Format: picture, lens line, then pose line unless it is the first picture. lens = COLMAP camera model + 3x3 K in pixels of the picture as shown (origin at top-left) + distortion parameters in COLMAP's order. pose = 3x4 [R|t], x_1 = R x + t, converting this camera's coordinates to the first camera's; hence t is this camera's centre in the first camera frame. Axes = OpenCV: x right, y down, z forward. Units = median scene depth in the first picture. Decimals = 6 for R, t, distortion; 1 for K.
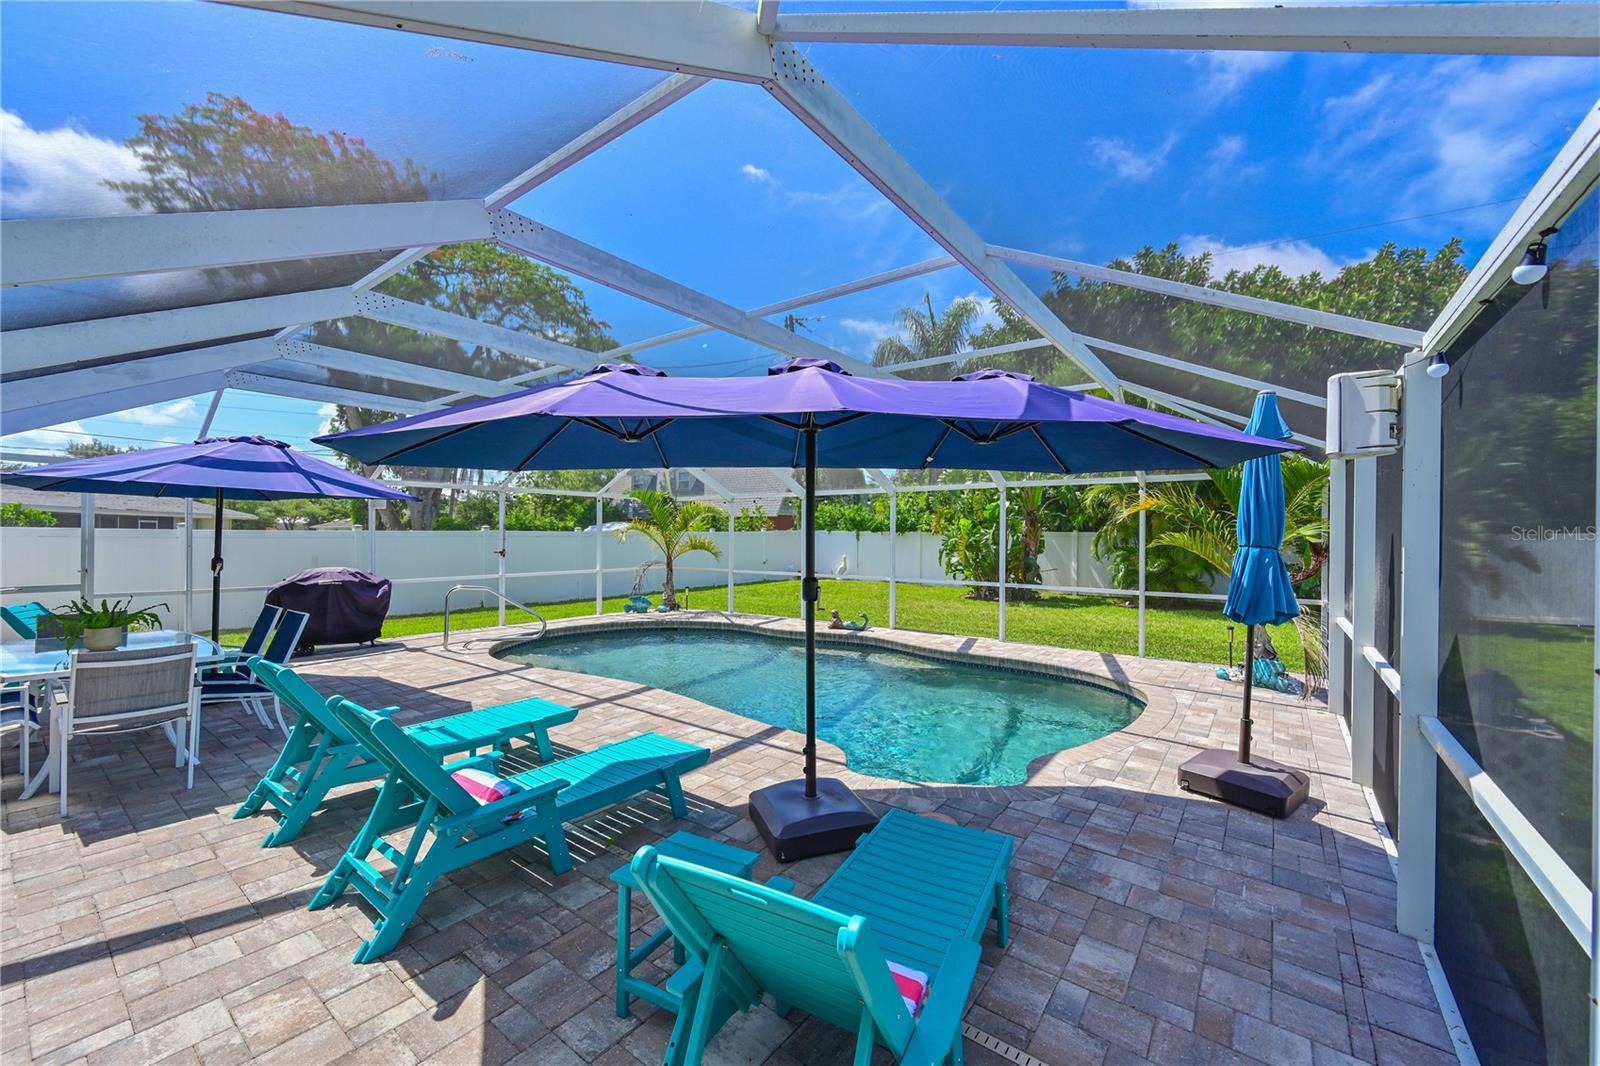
lens RADIAL K [[626.2, 0, 804.6], [0, 626.2, 536.6], [0, 0, 1]] dist [-0.001694, 0.001274]
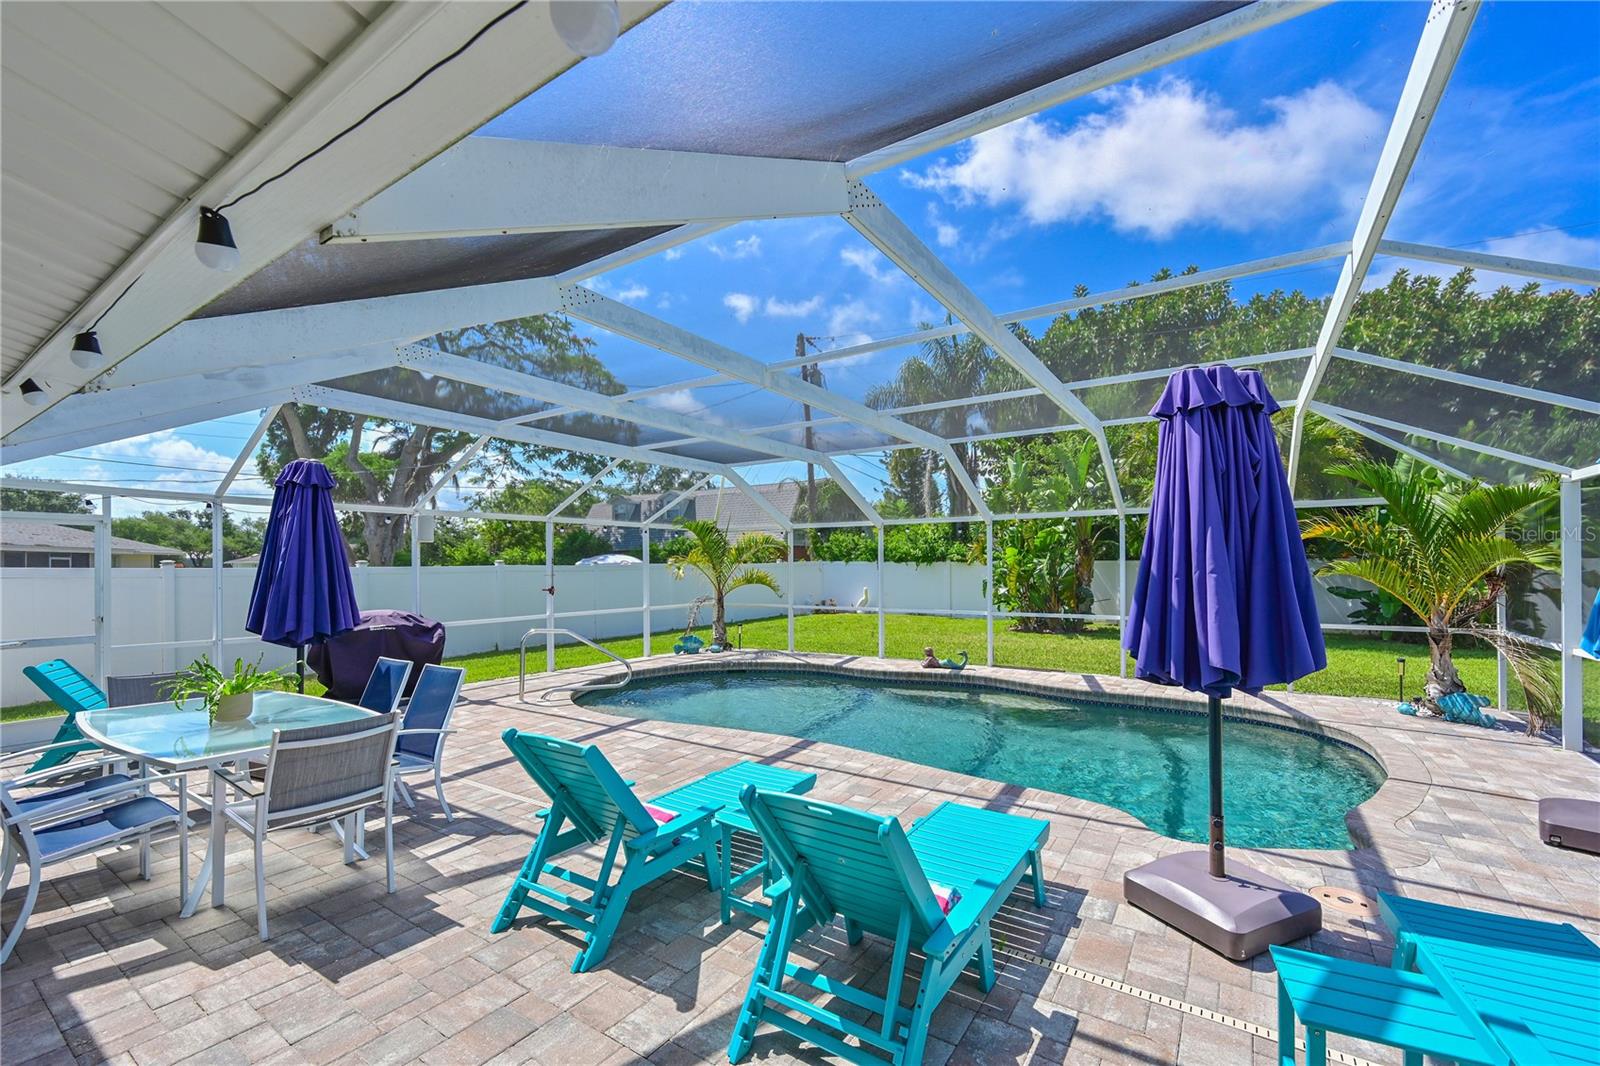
lens RADIAL K [[651.5, 0, 810.8], [0, 651.5, 561.3], [0, 0, 1]] dist [-0.000249, -0.000416]
pose [[0.997725, -0.010167, 0.066650, -0.205388], [0.010803, 0.999899, -0.009195, -0.003615], [-0.066550, 0.009894, 0.997734, 0.052330]]
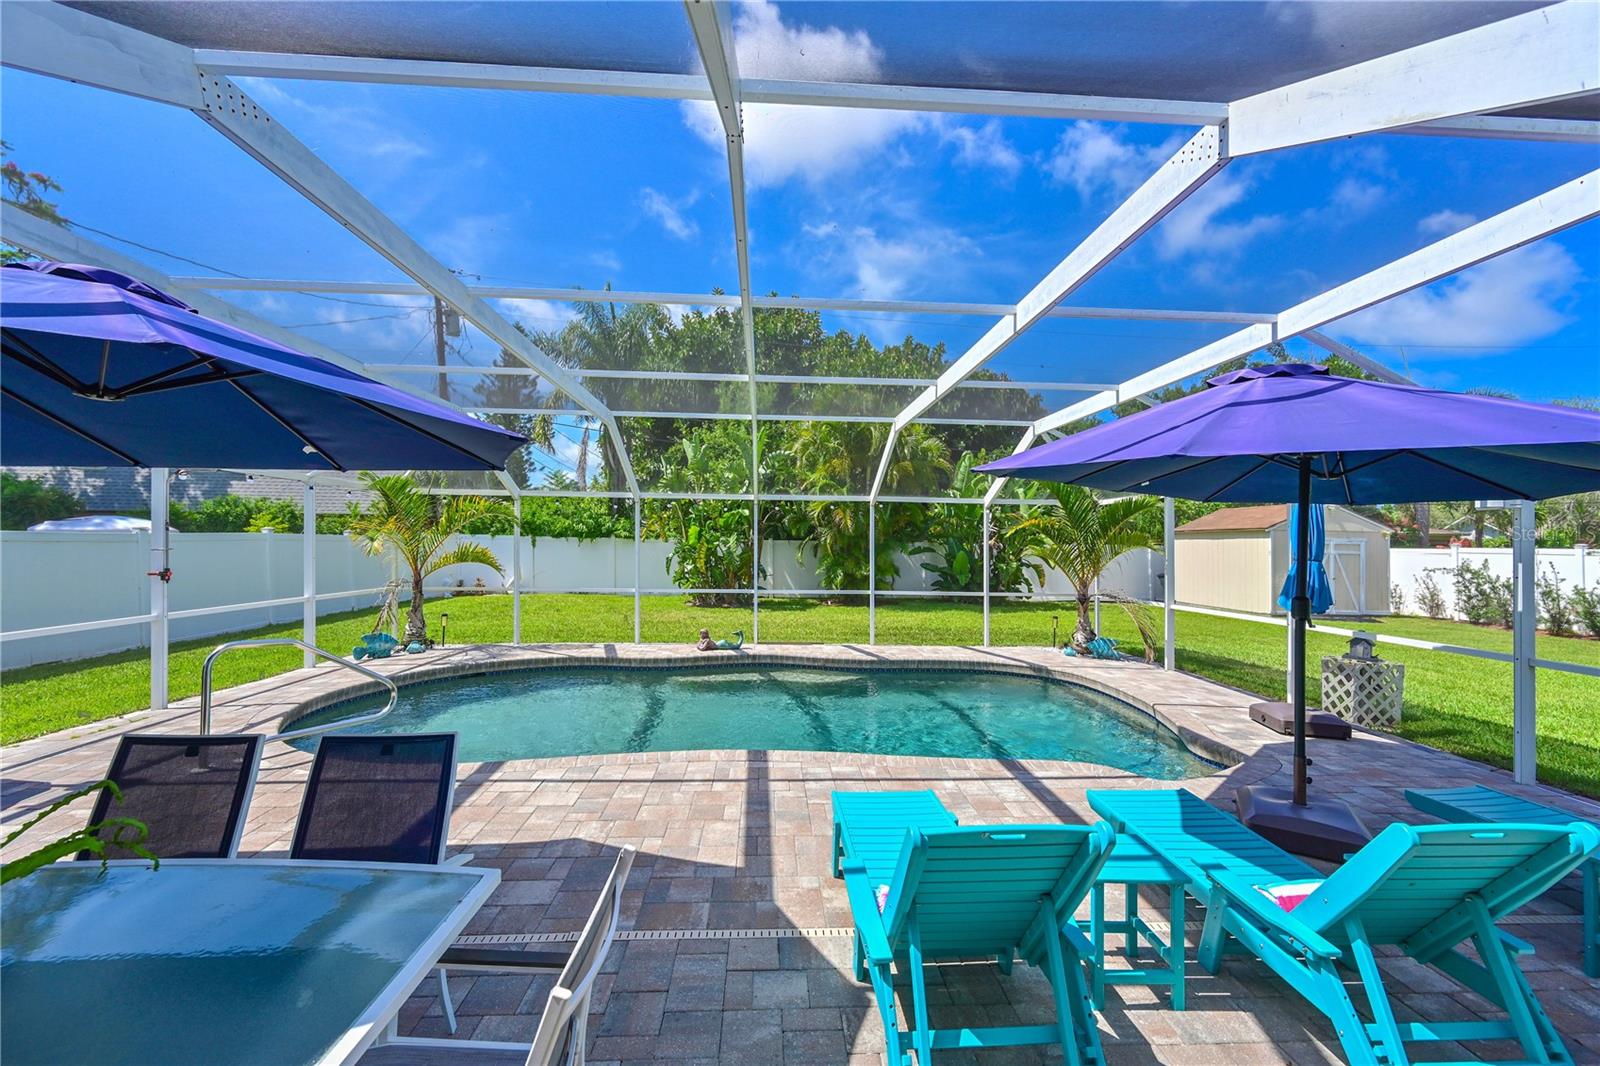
lens RADIAL K [[626.2, 0, 783.0], [0, 626.2, 541.0], [0, 0, 1]] dist [-0.001694, 0.001274]
pose [[0.767190, 0.006435, 0.641388, -0.475354], [-0.008475, 0.999964, 0.000105, -0.010945], [-0.641364, -0.005516, 0.767217, 0.260248]]
